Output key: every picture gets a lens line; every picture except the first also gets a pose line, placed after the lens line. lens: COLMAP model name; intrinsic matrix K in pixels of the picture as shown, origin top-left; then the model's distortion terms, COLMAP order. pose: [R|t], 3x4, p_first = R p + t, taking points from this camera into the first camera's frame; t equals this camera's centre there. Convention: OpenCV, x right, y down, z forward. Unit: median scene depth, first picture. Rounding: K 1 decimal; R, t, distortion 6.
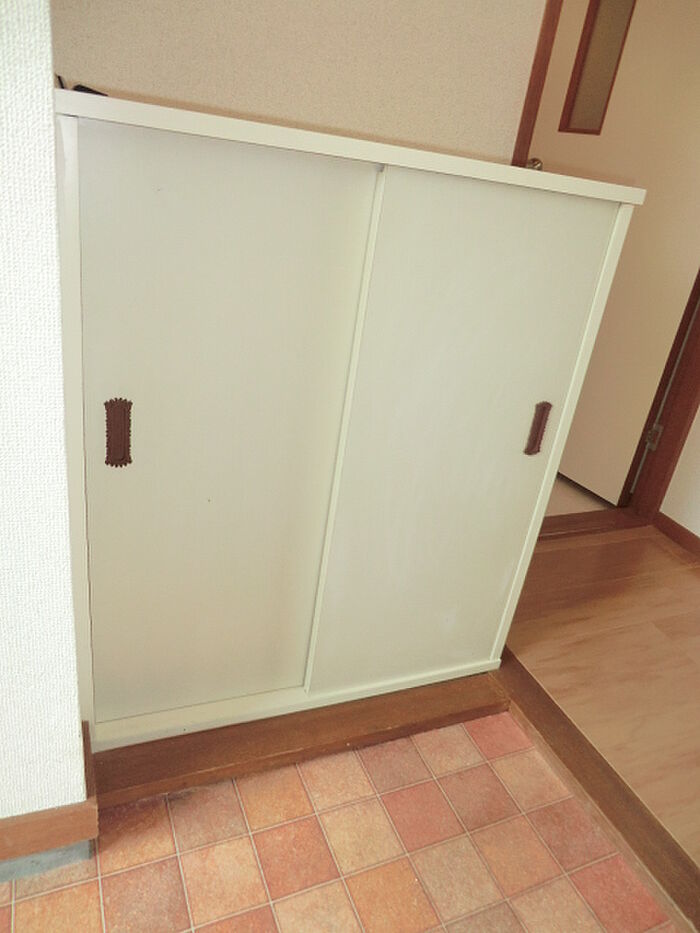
lens RADIAL K [[648.3, 0, 350.0], [0, 648.3, 466.5], [0, 0, 1]] dist [-0.032519, 0.003578]
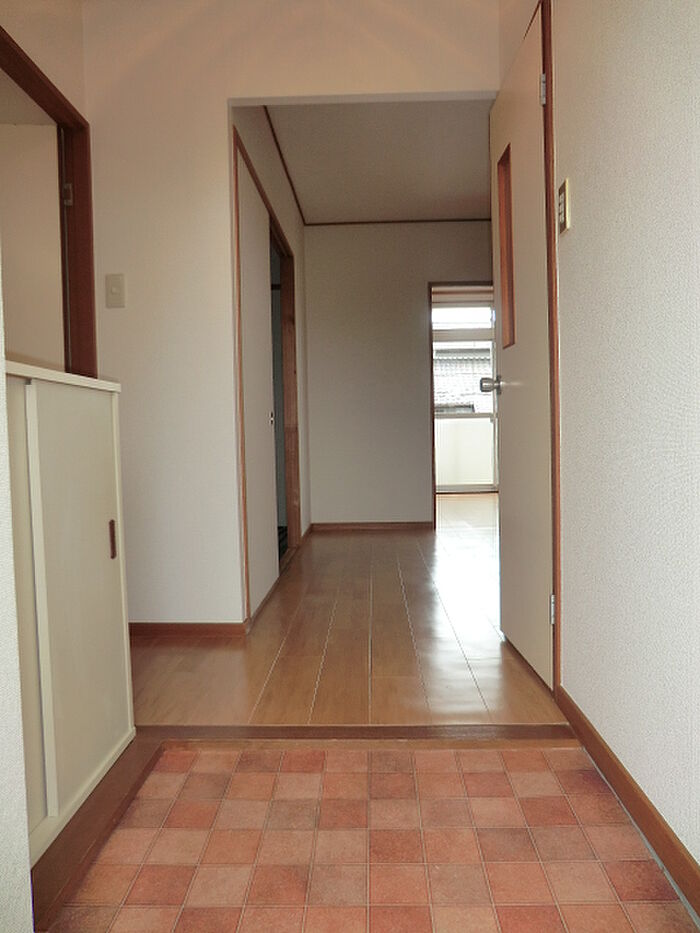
lens RADIAL K [[648.3, 0, 350.0], [0, 648.3, 466.5], [0, 0, 1]] dist [-0.032519, 0.003578]
pose [[0.411383, -0.183021, 0.892898, -0.815824], [0.441371, 0.897113, -0.019466, 0.061794], [-0.797468, 0.402108, 0.449837, -0.155426]]
